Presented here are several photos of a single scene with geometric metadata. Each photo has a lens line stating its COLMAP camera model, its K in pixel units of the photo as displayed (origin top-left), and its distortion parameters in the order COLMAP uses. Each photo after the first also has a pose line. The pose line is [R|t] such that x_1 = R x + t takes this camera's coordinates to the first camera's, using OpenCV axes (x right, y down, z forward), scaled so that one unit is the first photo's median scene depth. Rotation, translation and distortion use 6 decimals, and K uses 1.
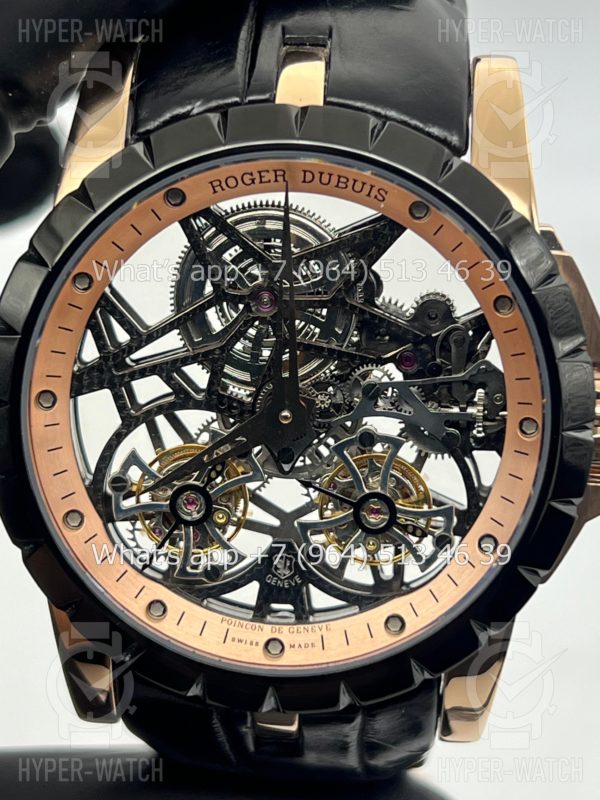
lens RADIAL K [[1798.0, 0, 300.0], [0, 1798.0, 400.0], [0, 0, 1]] dist [0.153096, -0.165812]
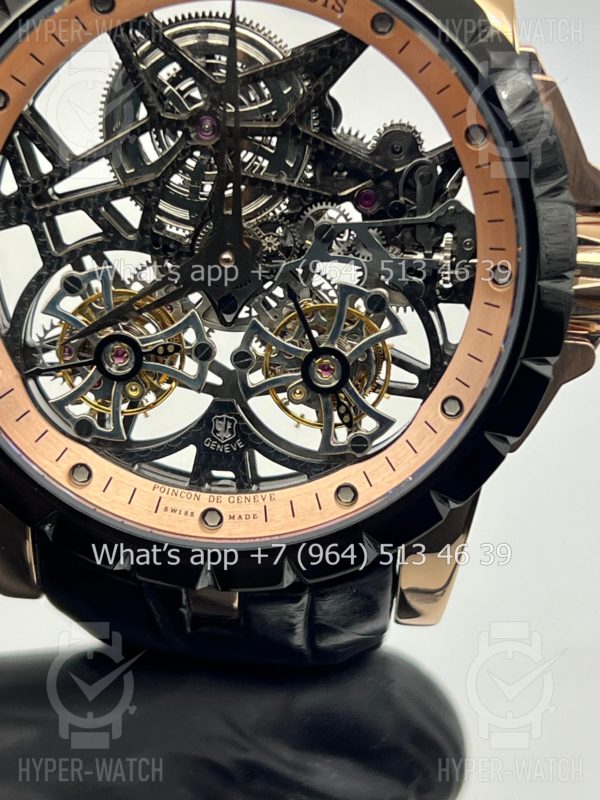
lens RADIAL K [[1798.0, 0, 300.0], [0, 1798.0, 400.0], [0, 0, 1]] dist [0.153096, -0.165812]
pose [[0.999798, 0.017402, 0.010032, 0.019721], [-0.018030, 0.997636, 0.066311, 0.018420], [-0.008855, -0.066479, 0.997749, 0.110744]]
